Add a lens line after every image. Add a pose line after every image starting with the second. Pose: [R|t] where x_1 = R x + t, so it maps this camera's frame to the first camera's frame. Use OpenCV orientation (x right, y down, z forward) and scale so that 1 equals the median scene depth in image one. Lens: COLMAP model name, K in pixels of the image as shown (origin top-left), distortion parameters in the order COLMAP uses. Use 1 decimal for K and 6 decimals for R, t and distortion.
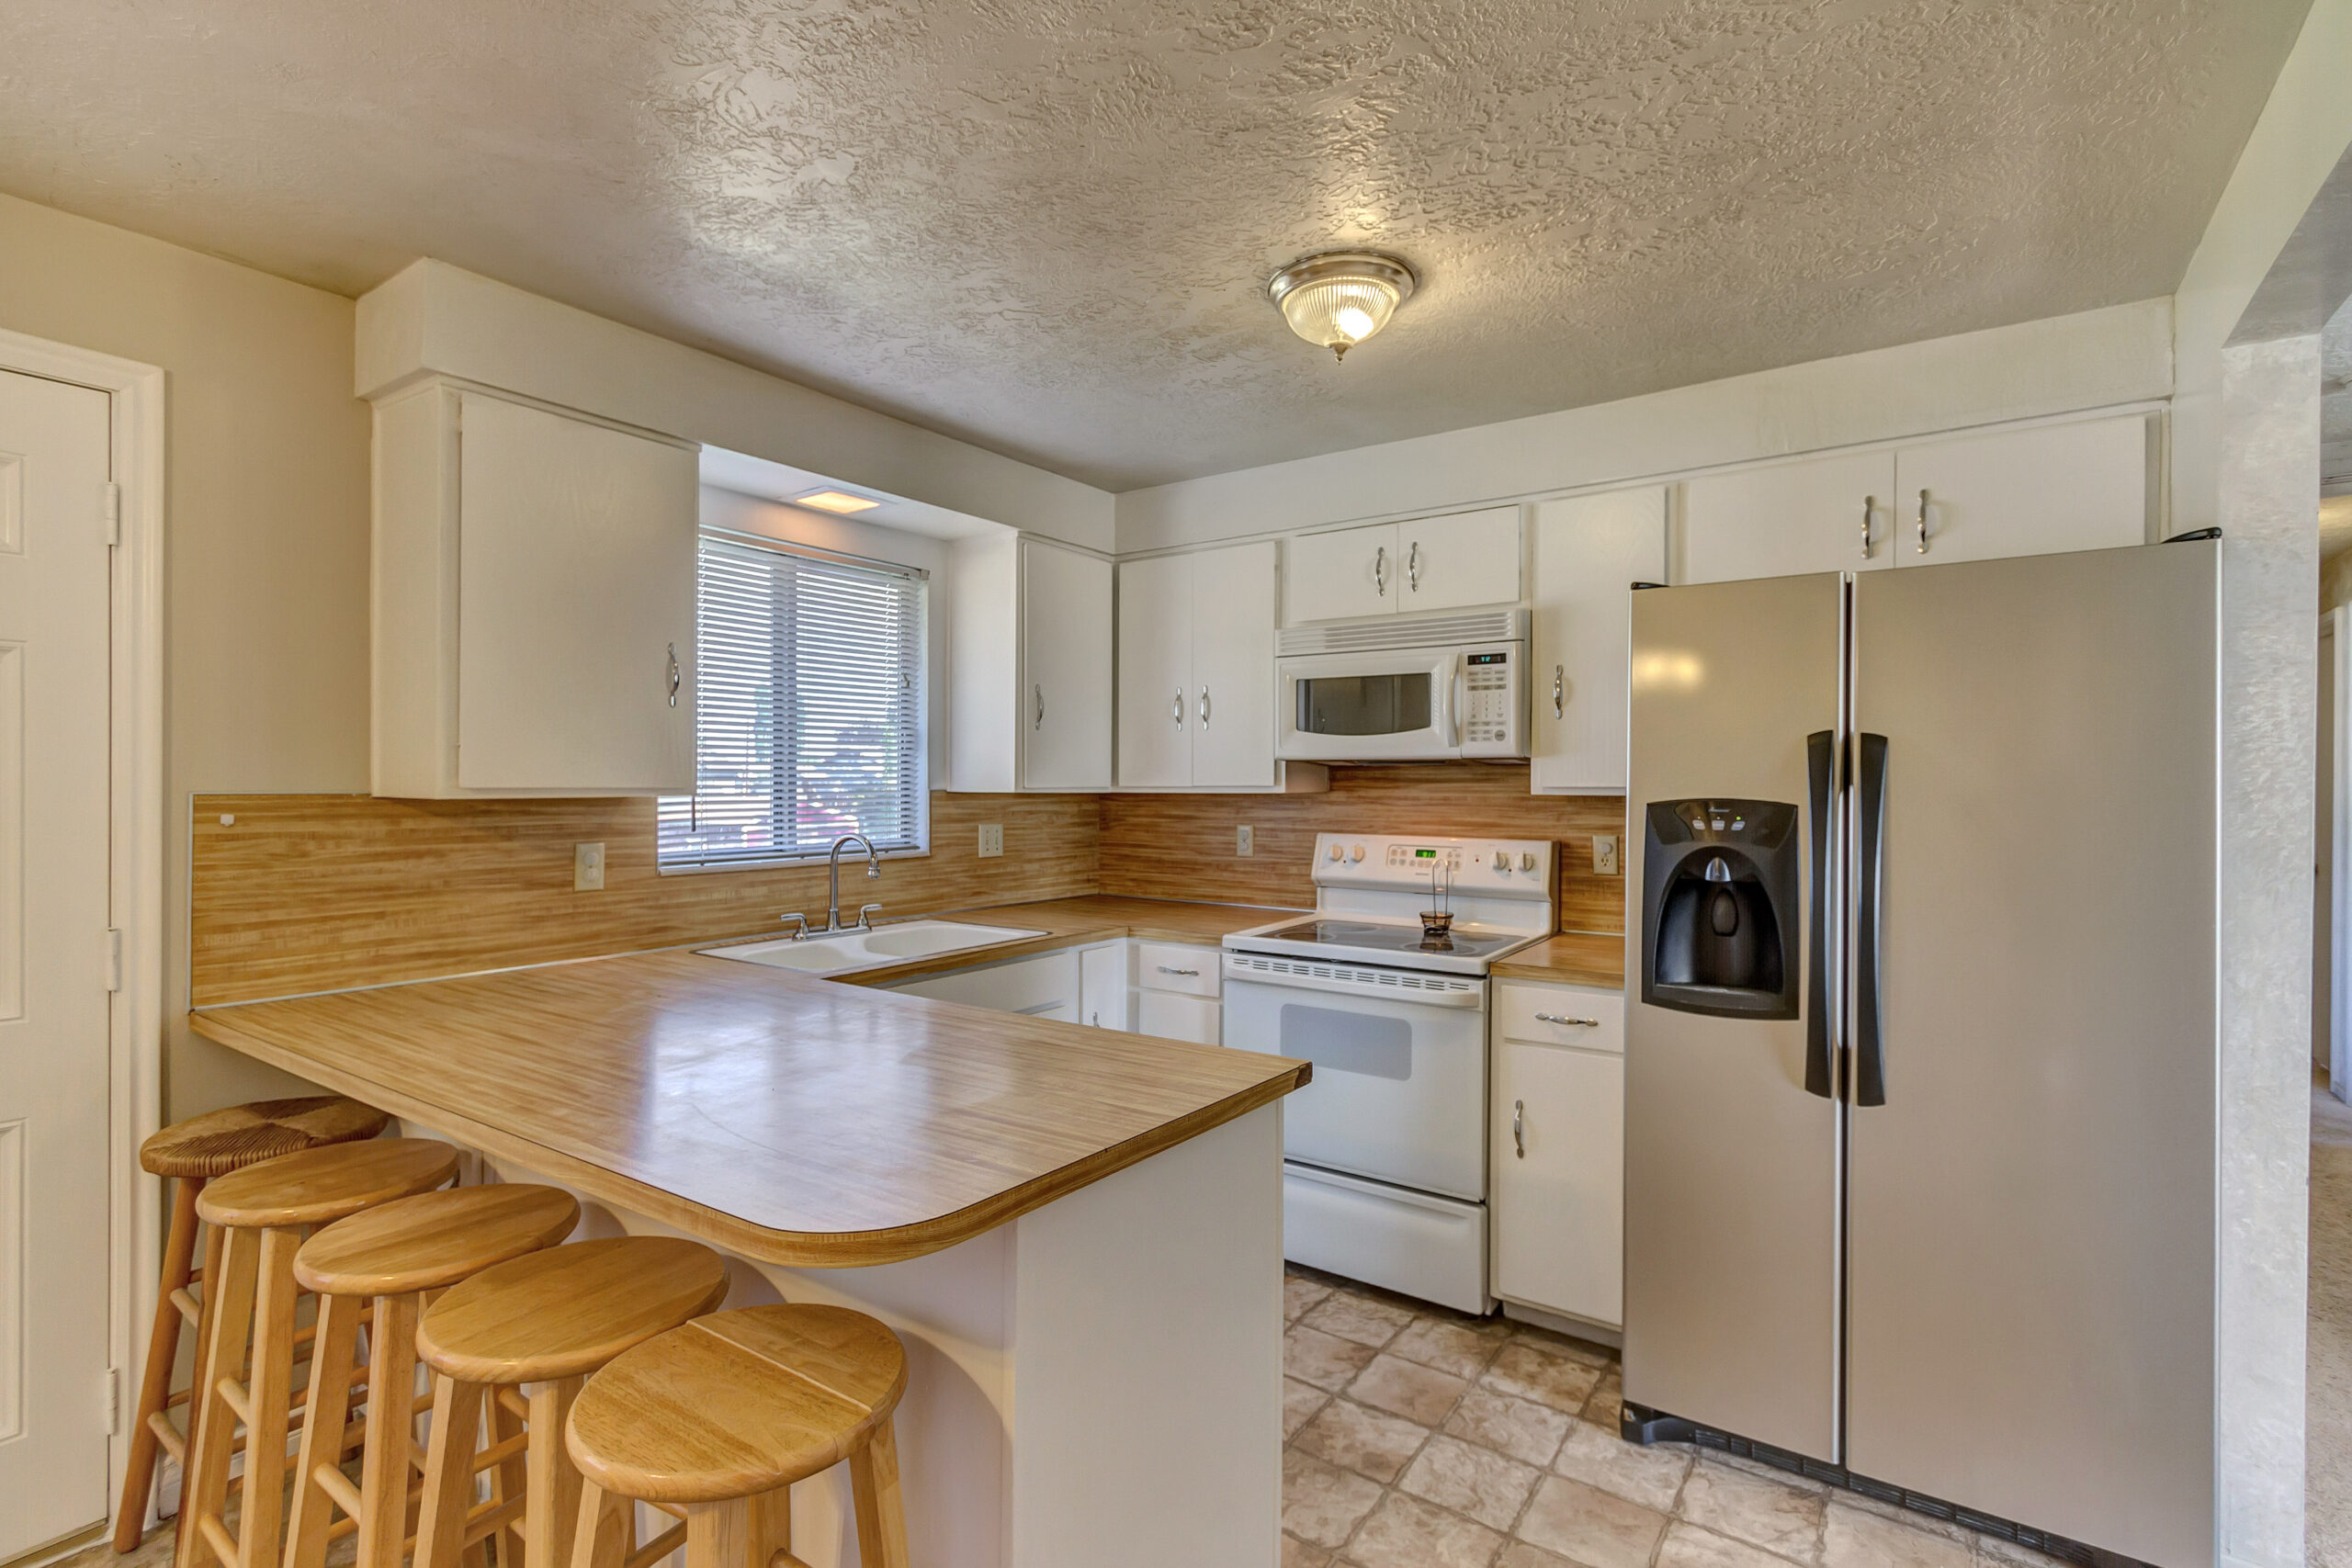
lens RADIAL K [[1091.3, 0, 1176.5], [0, 1091.3, 786.6], [0, 0, 1]] dist [-0.003662, -0.002064]
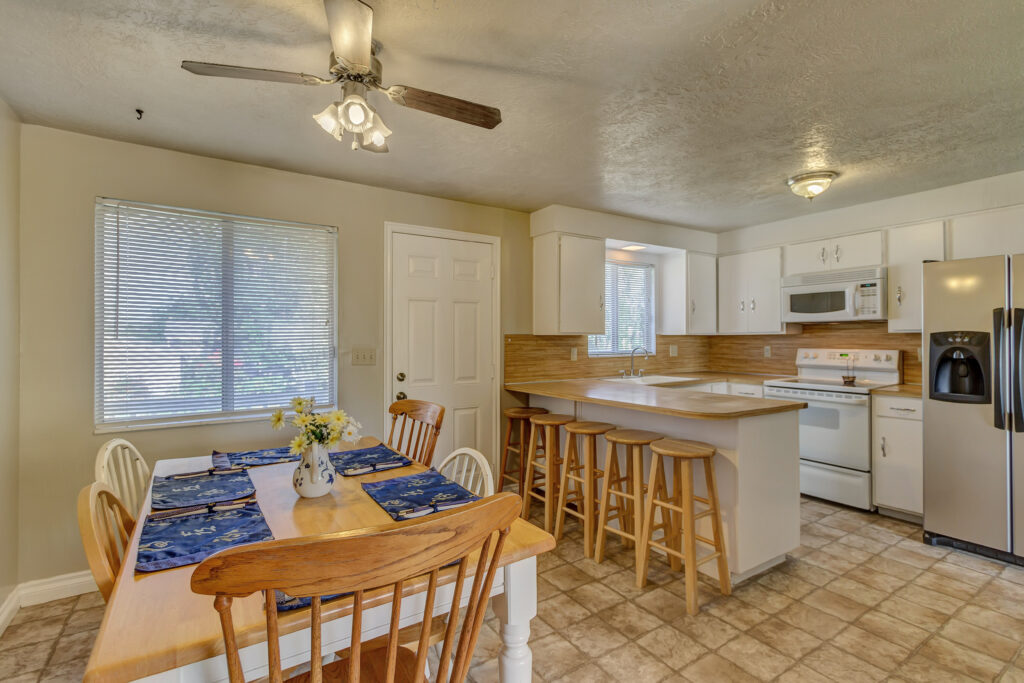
lens RADIAL K [[475.2, 0, 509.1], [0, 475.2, 332.8], [0, 0, 1]] dist [-0.003662, -0.002064]
pose [[0.925188, -0.011372, -0.379338, -0.127464], [0.005833, 0.999859, -0.015747, 0.023235], [0.379464, 0.012356, 0.925124, -0.551498]]
